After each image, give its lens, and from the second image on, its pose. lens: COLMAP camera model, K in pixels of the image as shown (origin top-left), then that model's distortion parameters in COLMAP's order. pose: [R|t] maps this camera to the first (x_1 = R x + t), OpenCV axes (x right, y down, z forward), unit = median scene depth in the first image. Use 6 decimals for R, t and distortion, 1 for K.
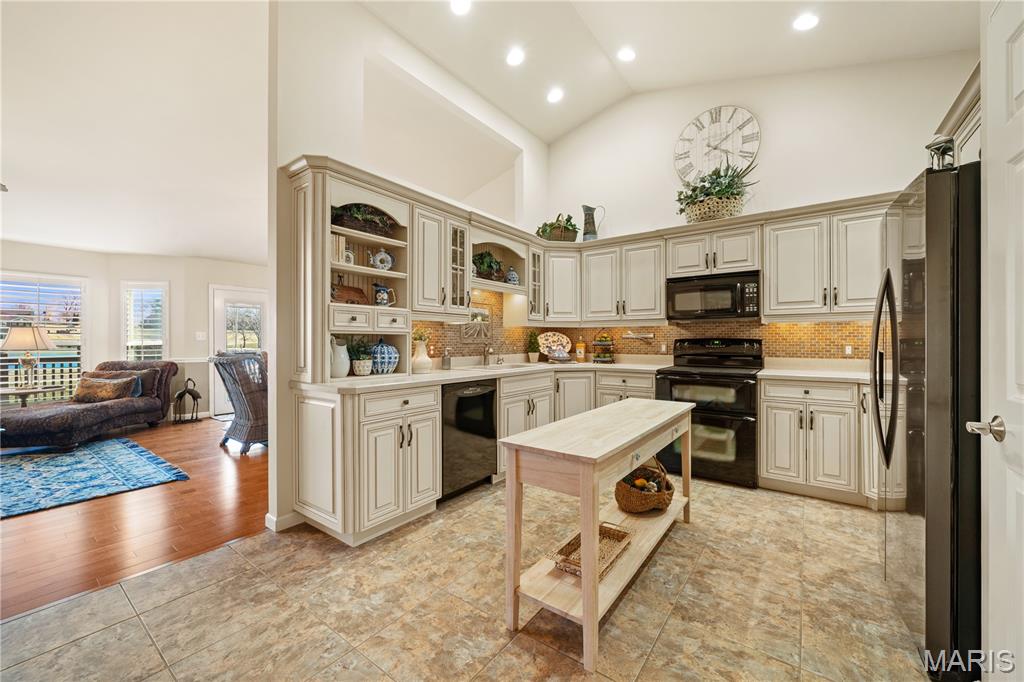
lens RADIAL K [[399.4, 0, 507.5], [0, 399.4, 339.9], [0, 0, 1]] dist [-0.003012, 0.000816]
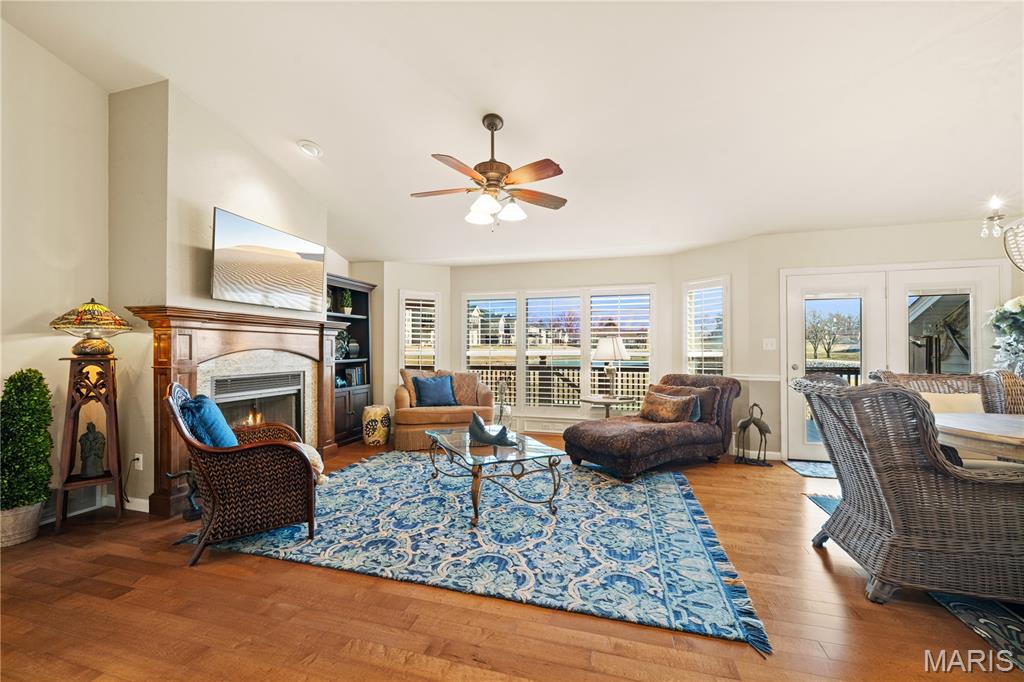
lens RADIAL K [[404.1, 0, 508.5], [0, 404.1, 348.3], [0, 0, 1]] dist [-0.004227, 0.001586]
pose [[0.358233, -0.004099, -0.933623, -0.430959], [-0.000016, 0.999990, -0.004397, 0.000378], [0.933632, 0.001590, 0.358230, 0.503255]]
